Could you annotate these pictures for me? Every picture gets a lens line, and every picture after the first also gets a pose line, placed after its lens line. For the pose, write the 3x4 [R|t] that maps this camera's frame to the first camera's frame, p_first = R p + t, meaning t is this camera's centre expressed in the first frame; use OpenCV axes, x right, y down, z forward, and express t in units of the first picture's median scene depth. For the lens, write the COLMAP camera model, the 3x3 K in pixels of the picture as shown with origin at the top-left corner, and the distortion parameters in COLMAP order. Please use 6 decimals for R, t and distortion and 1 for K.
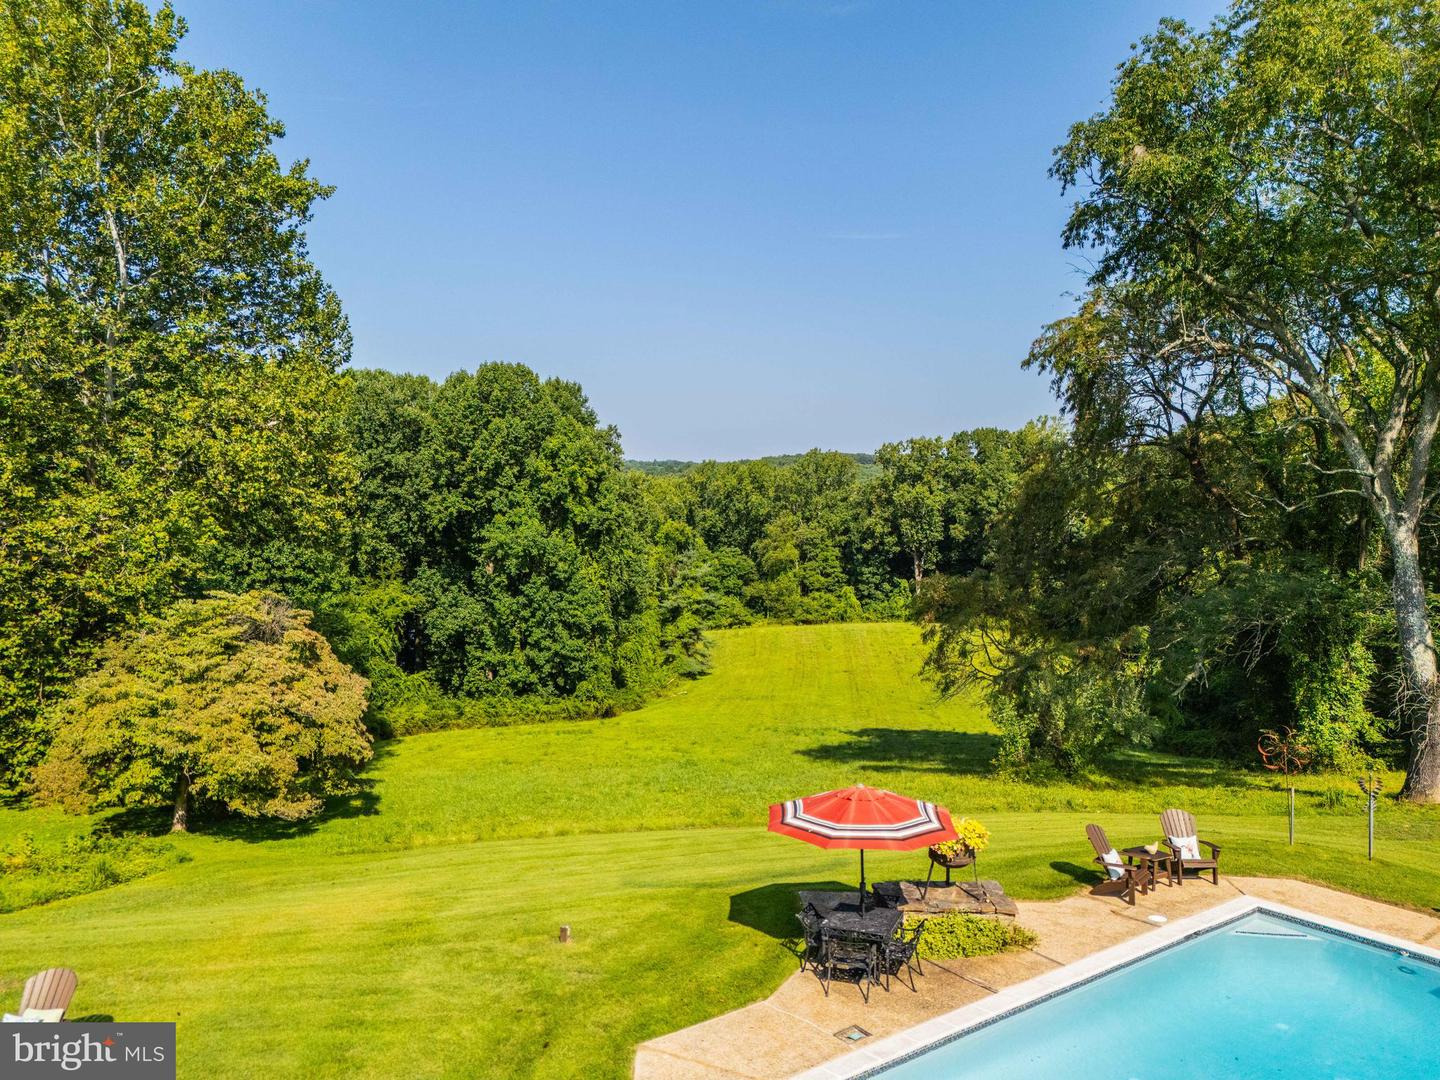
lens RADIAL K [[1049.9, 0, 720.0], [0, 1049.9, 540.0], [0, 0, 1]] dist [0.111685, -0.154669]
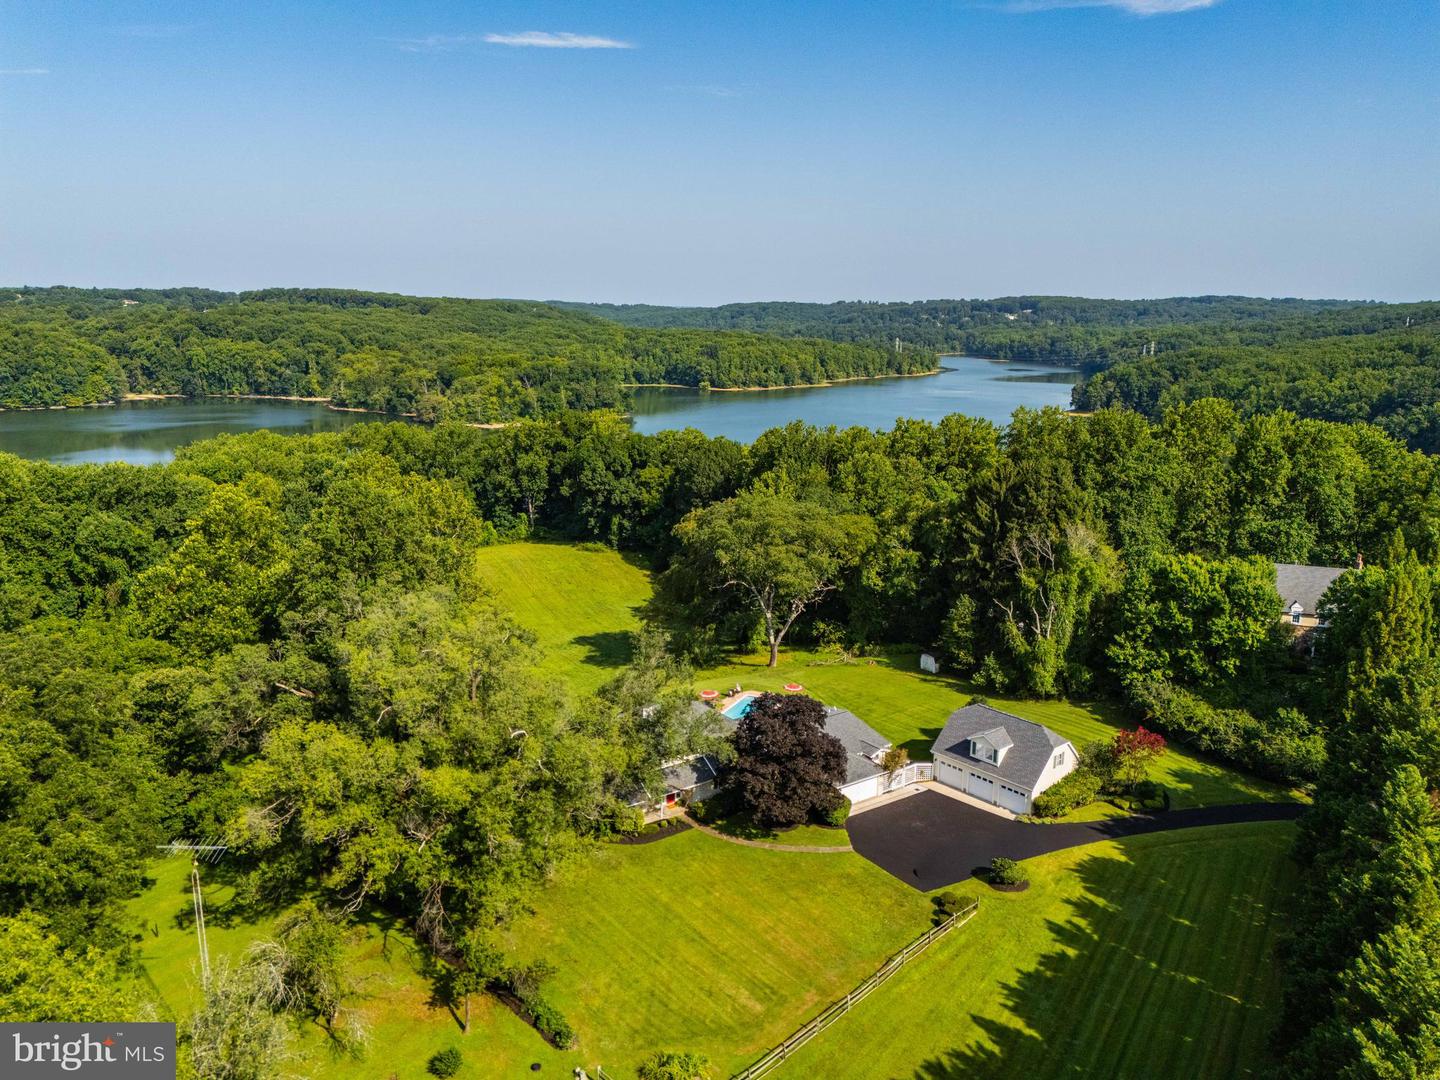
lens RADIAL K [[1049.9, 0, 720.0], [0, 1049.9, 540.0], [0, 0, 1]] dist [0.111685, -0.154669]
pose [[0.885840, -0.092896, 0.454595, -0.279959], [0.013268, 0.984424, 0.175311, -0.193789], [-0.463800, -0.149266, 0.873275, -0.497224]]
